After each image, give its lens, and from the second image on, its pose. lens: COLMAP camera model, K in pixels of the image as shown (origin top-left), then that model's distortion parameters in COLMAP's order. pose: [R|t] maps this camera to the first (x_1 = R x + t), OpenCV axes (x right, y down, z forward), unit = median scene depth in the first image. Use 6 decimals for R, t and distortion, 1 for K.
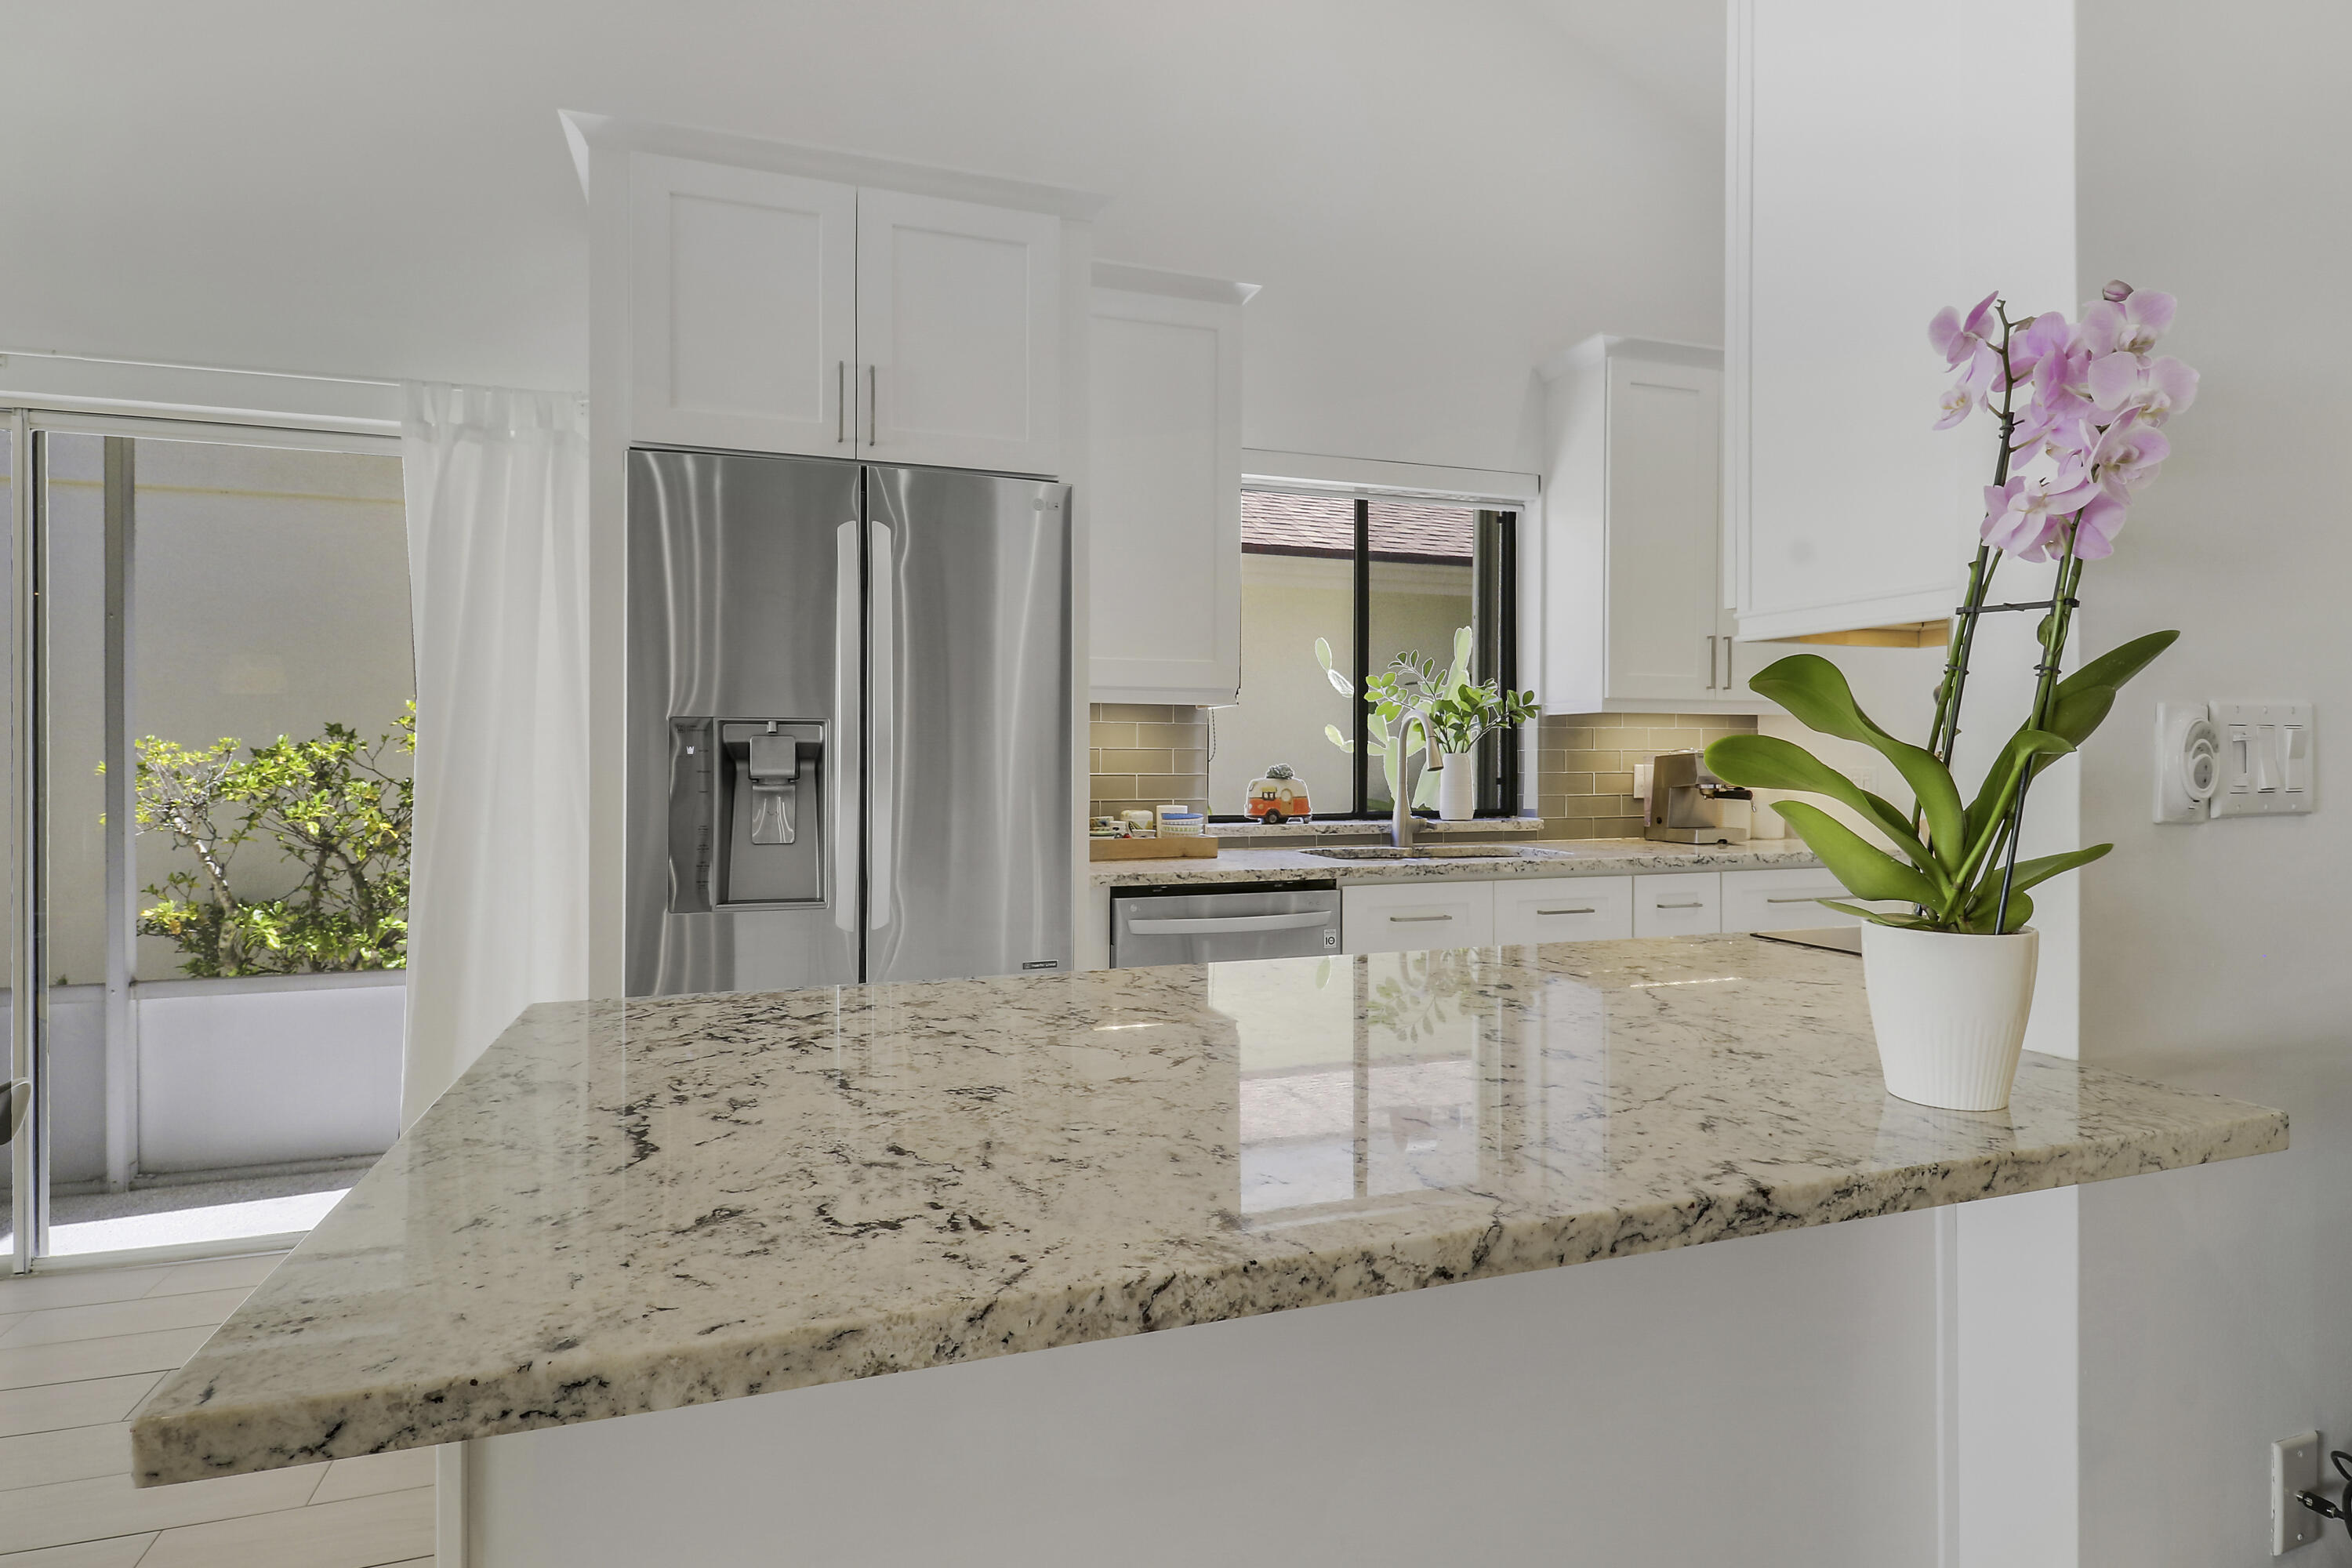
lens RADIAL K [[1253.6, 0, 1221.2], [0, 1253.6, 770.9], [0, 0, 1]] dist [-0.007521, 0.000129]
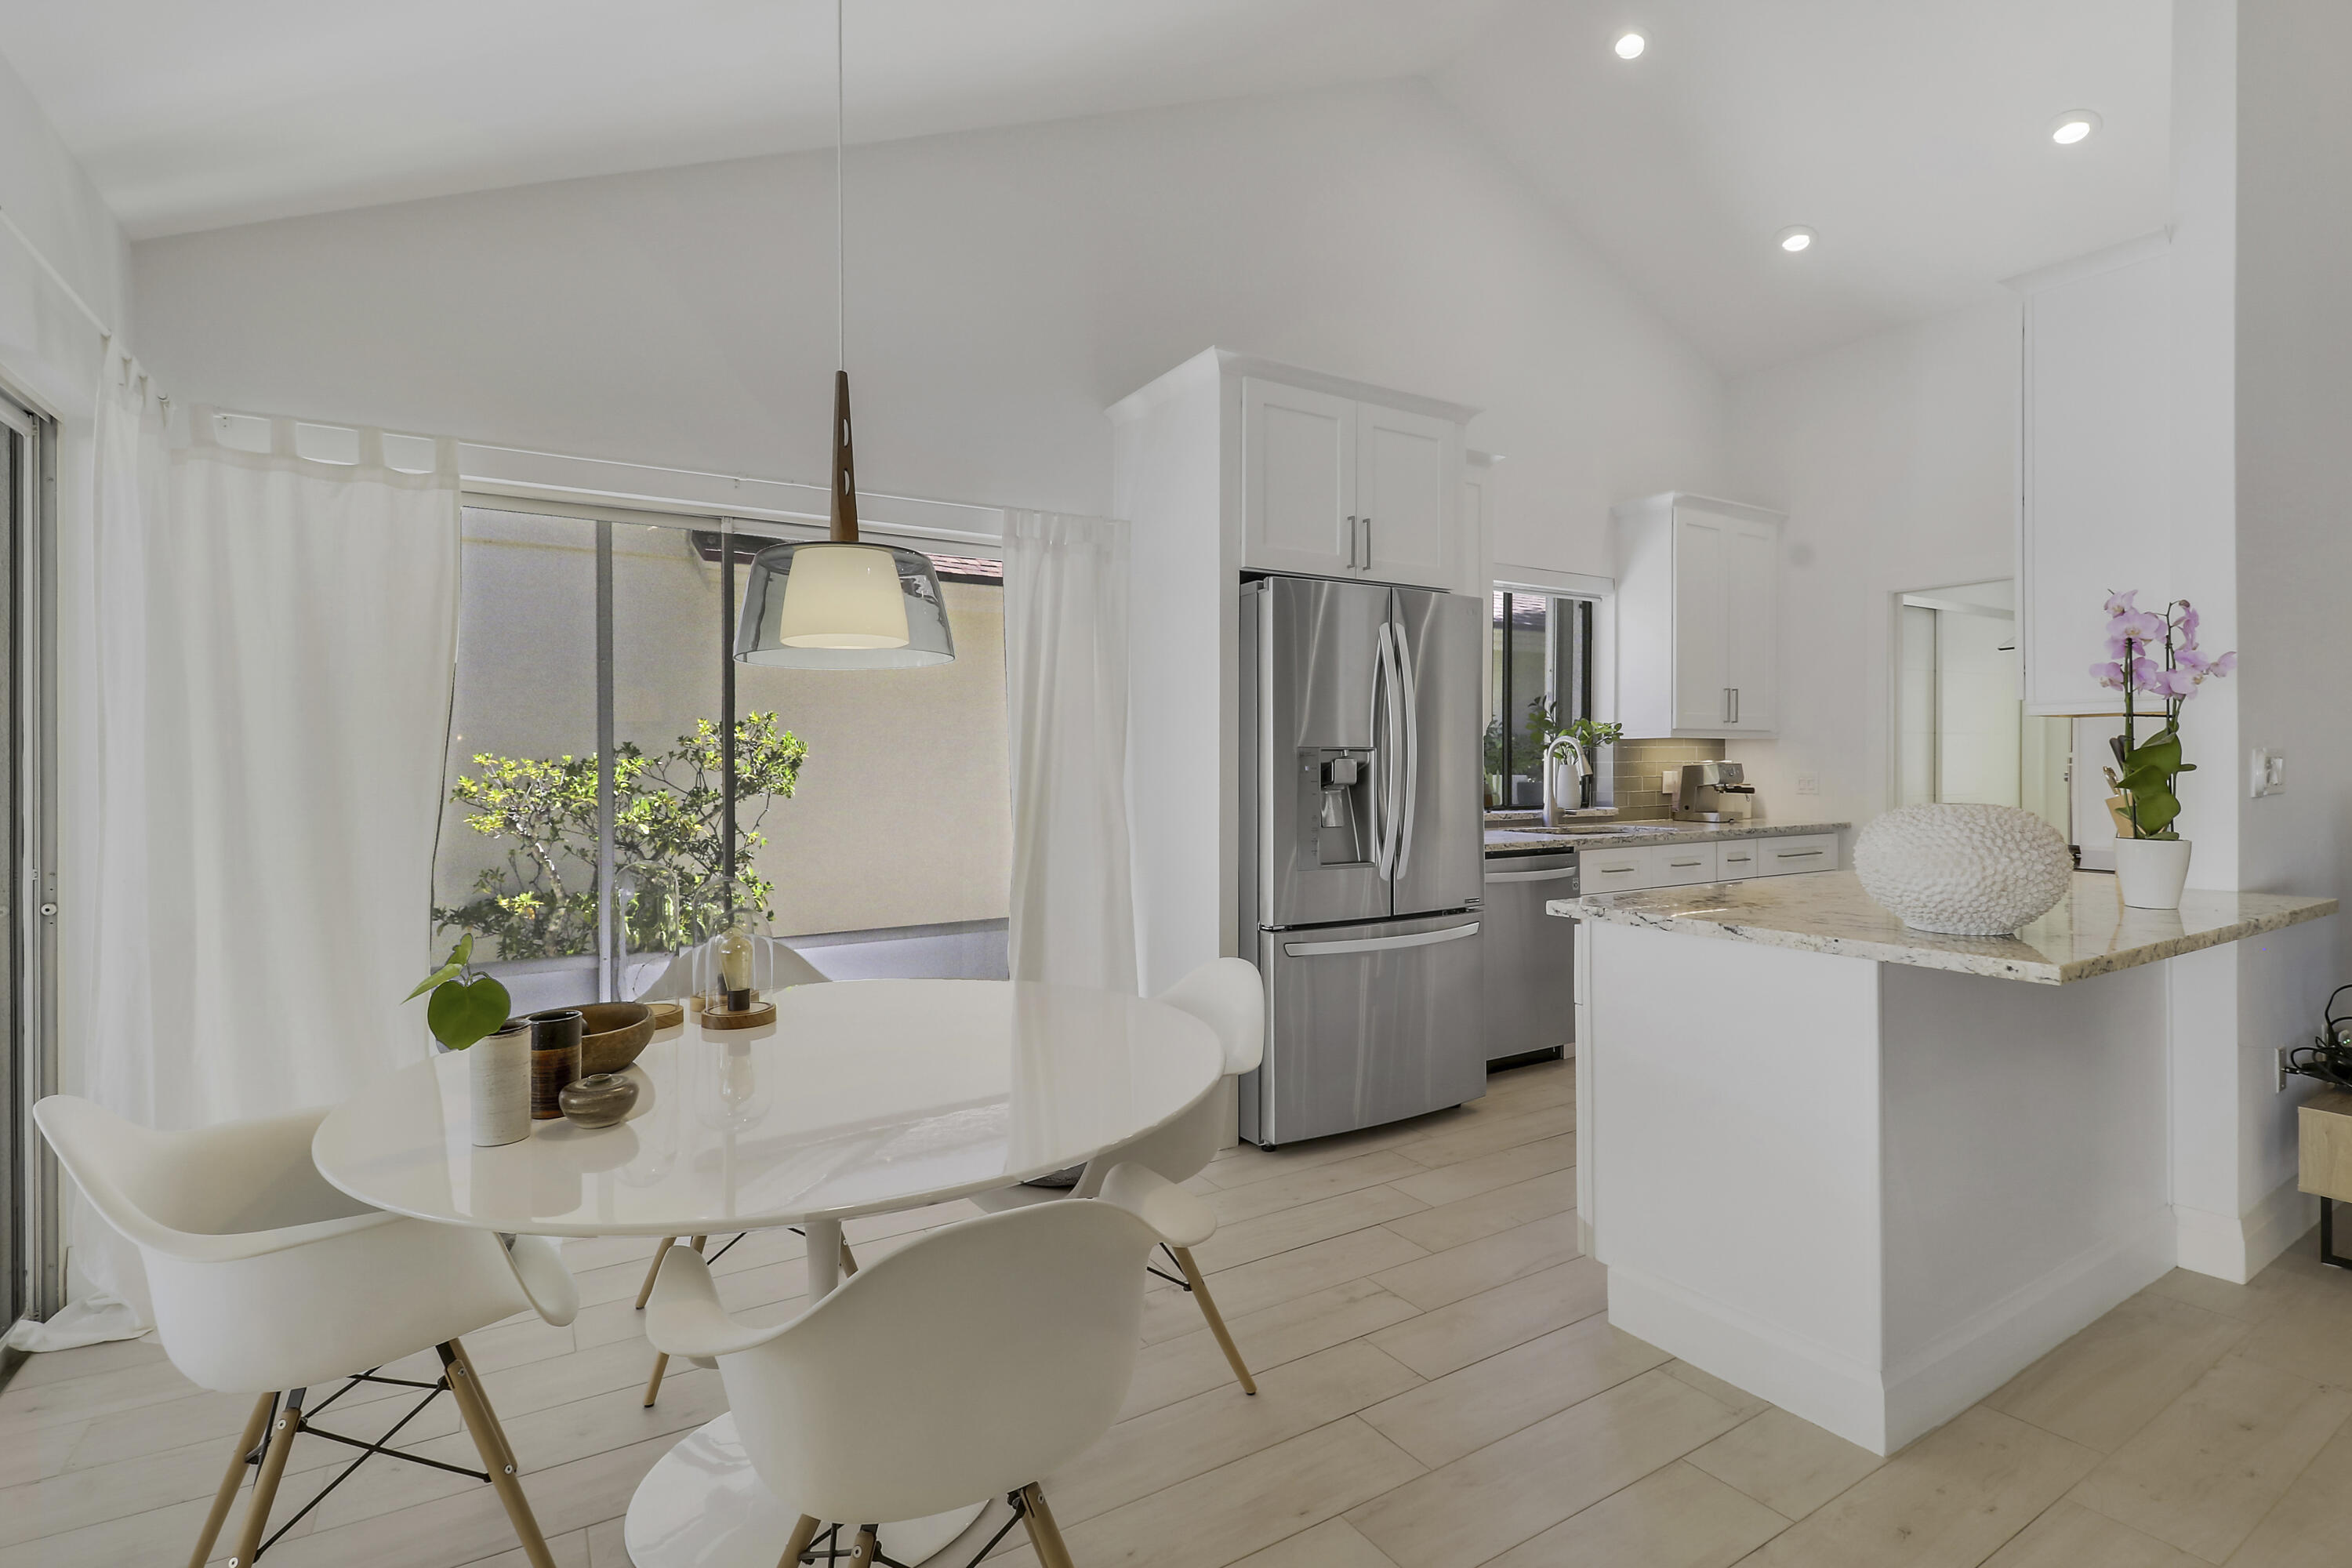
lens RADIAL K [[1100.0, 0, 1216.4], [0, 1100.0, 785.3], [0, 0, 1]] dist [-0.017810, -0.008275]
pose [[0.980268, -0.009057, 0.197466, -0.536899], [0.007204, 0.999923, 0.010100, -0.006119], [-0.197542, -0.008478, 0.980258, -0.220064]]
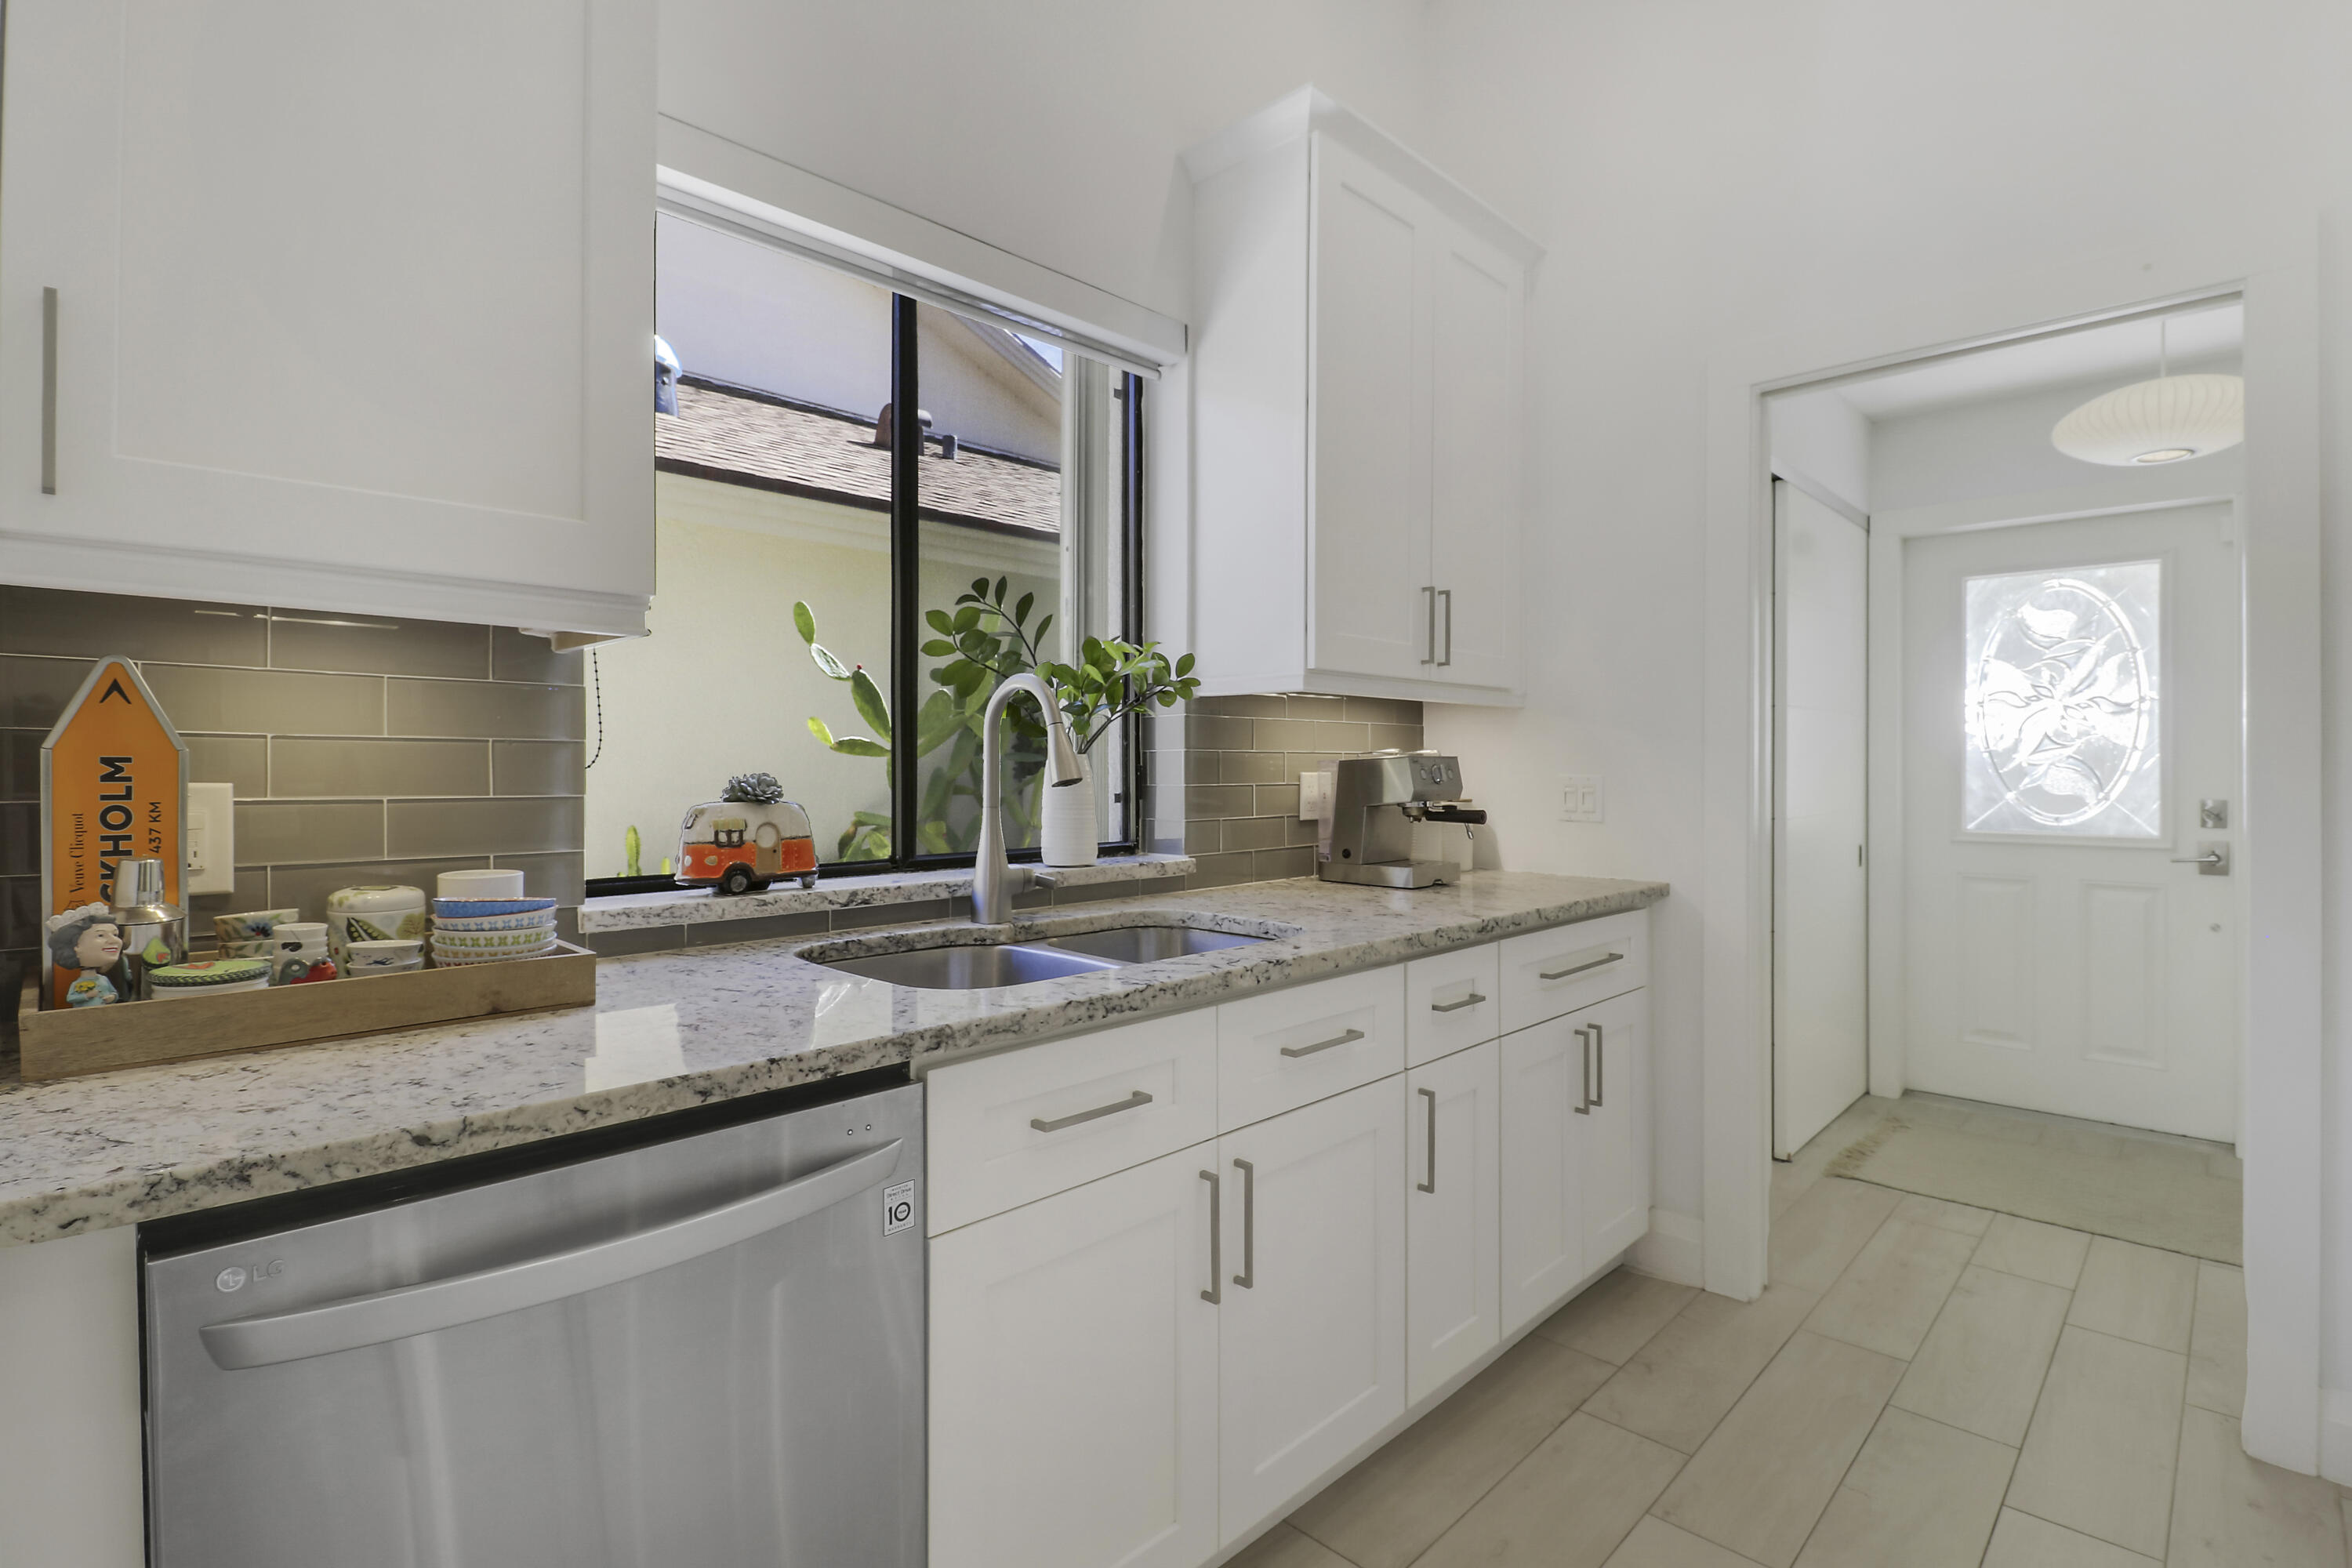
lens RADIAL K [[1100.0, 0, 1226.9], [0, 1100.0, 787.5], [0, 0, 1]] dist [-0.017810, -0.008275]
pose [[0.895351, -0.007689, 0.445294, 0.022279], [0.003014, 0.999933, 0.011206, -0.004203], [-0.445350, -0.008691, 0.895314, 0.547827]]
